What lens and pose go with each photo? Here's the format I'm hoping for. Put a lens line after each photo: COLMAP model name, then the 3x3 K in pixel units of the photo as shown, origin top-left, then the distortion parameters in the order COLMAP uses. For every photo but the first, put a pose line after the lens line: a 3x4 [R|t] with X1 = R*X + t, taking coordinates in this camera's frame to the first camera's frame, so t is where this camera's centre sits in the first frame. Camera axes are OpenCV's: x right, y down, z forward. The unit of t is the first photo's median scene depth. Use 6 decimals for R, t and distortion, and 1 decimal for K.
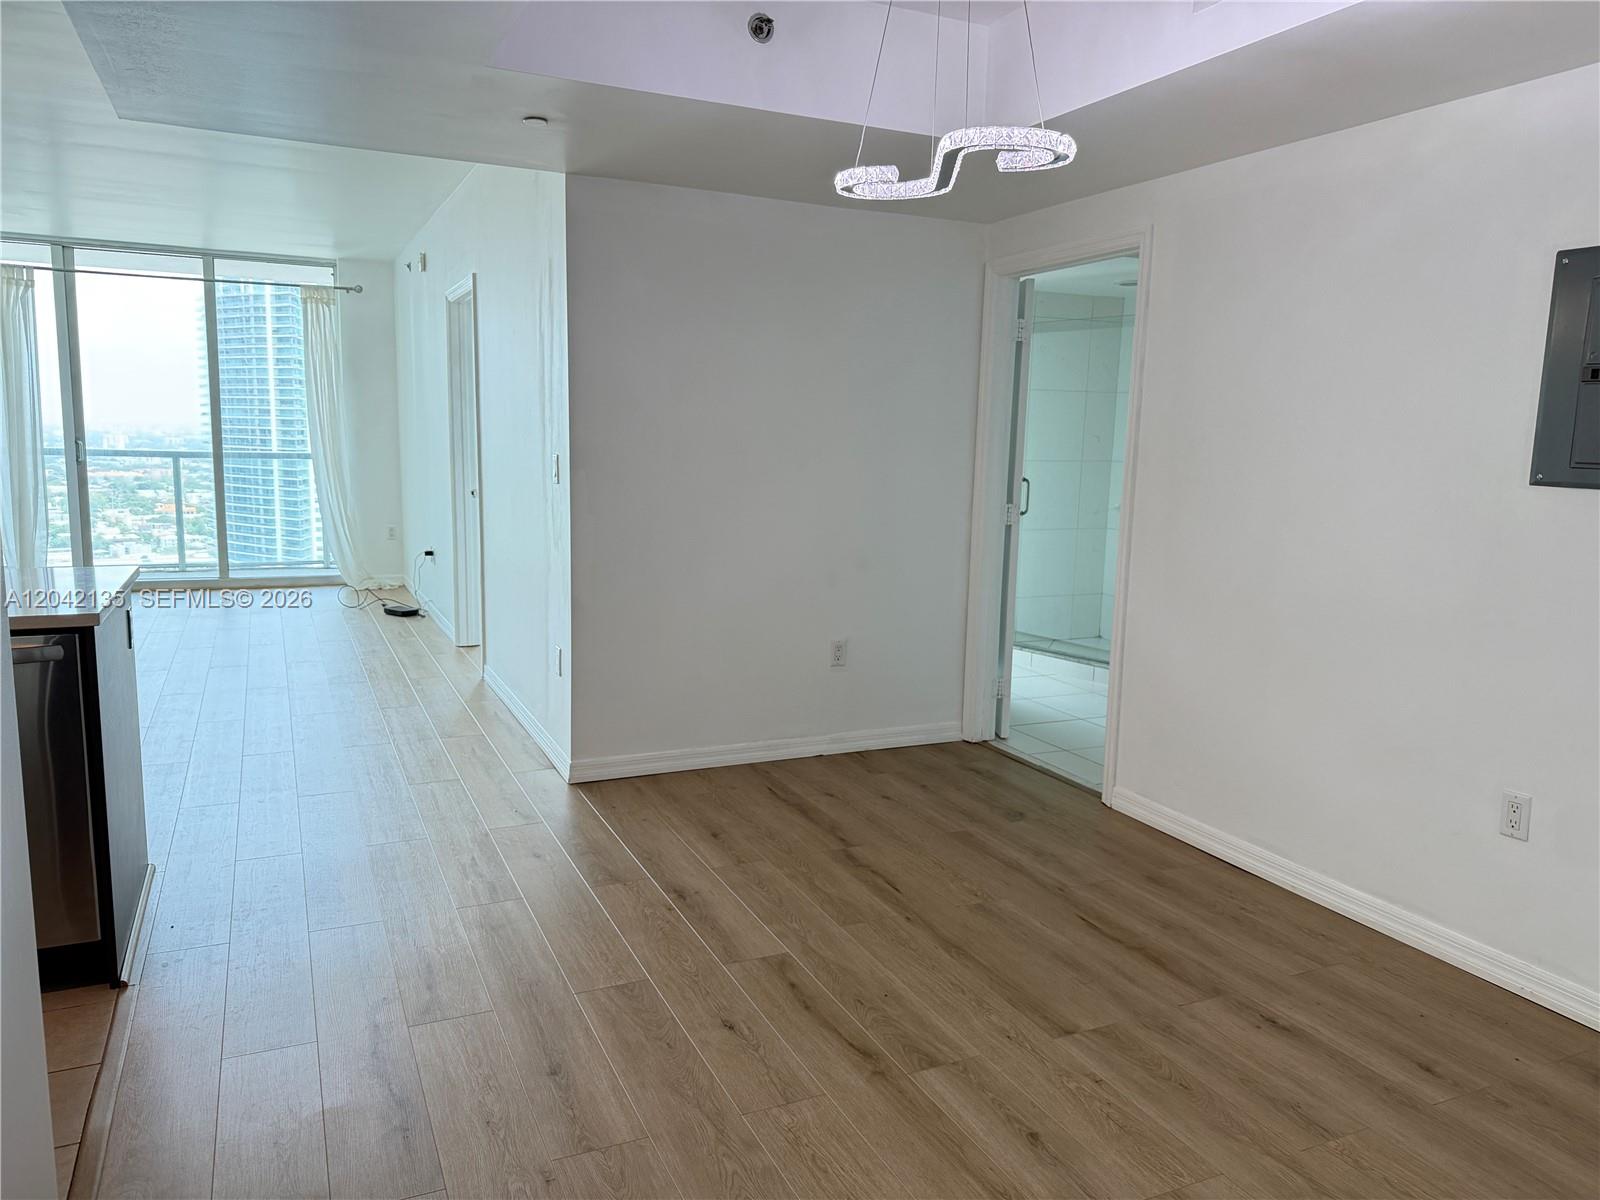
lens RADIAL K [[1103.1, 0, 799.2], [0, 1103.1, 601.5], [0, 0, 1]] dist [0.033137, 0.000027]
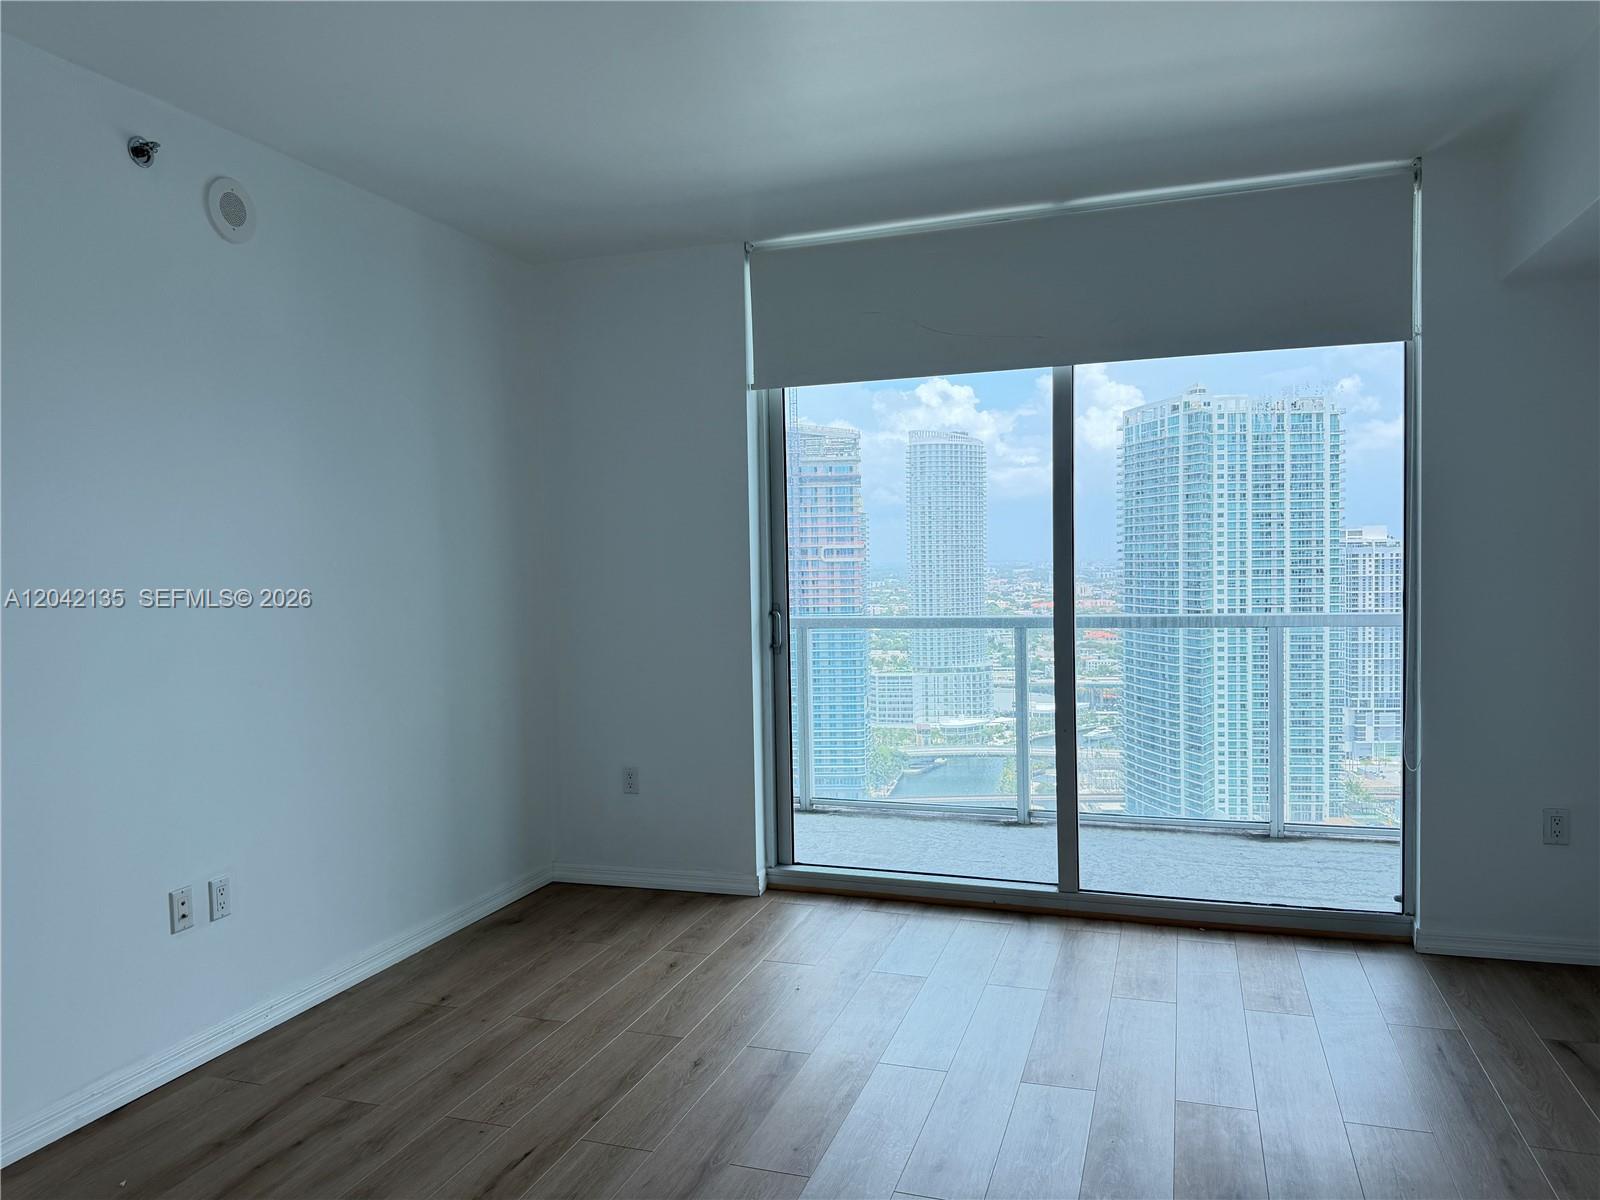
lens RADIAL K [[1103.1, 0, 797.6], [0, 1103.1, 601.2], [0, 0, 1]] dist [0.033137, 0.000027]
pose [[0.717183, -0.015061, -0.696722, -0.321411], [-0.065292, 0.993917, -0.088695, -0.104264], [0.693820, 0.109101, 0.711836, 0.676747]]
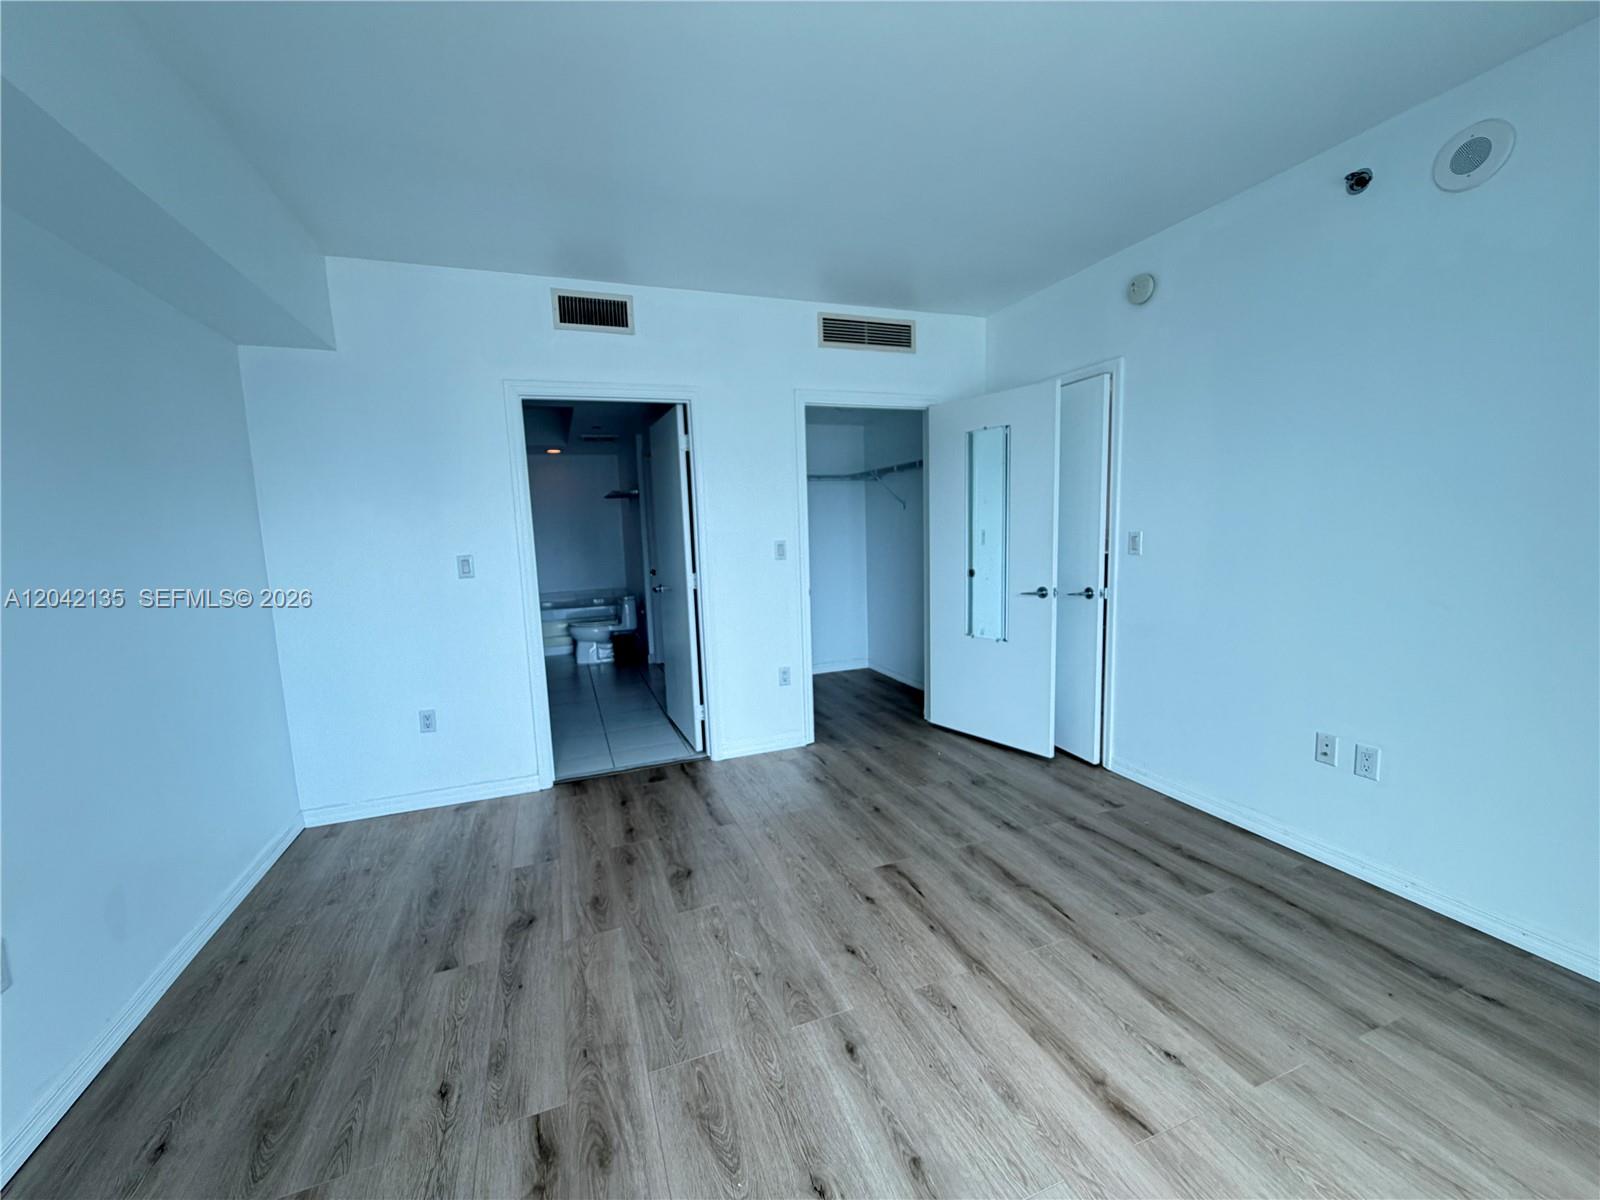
lens RADIAL K [[640.7, 0, 798.7], [0, 640.7, 595.3], [0, 0, 1]] dist [0.008931, -0.000506]
pose [[-0.998377, -0.008301, 0.056344, -0.614668], [0.006748, 0.965110, 0.261756, -0.211410], [-0.056551, 0.261712, -0.963488, 1.354289]]
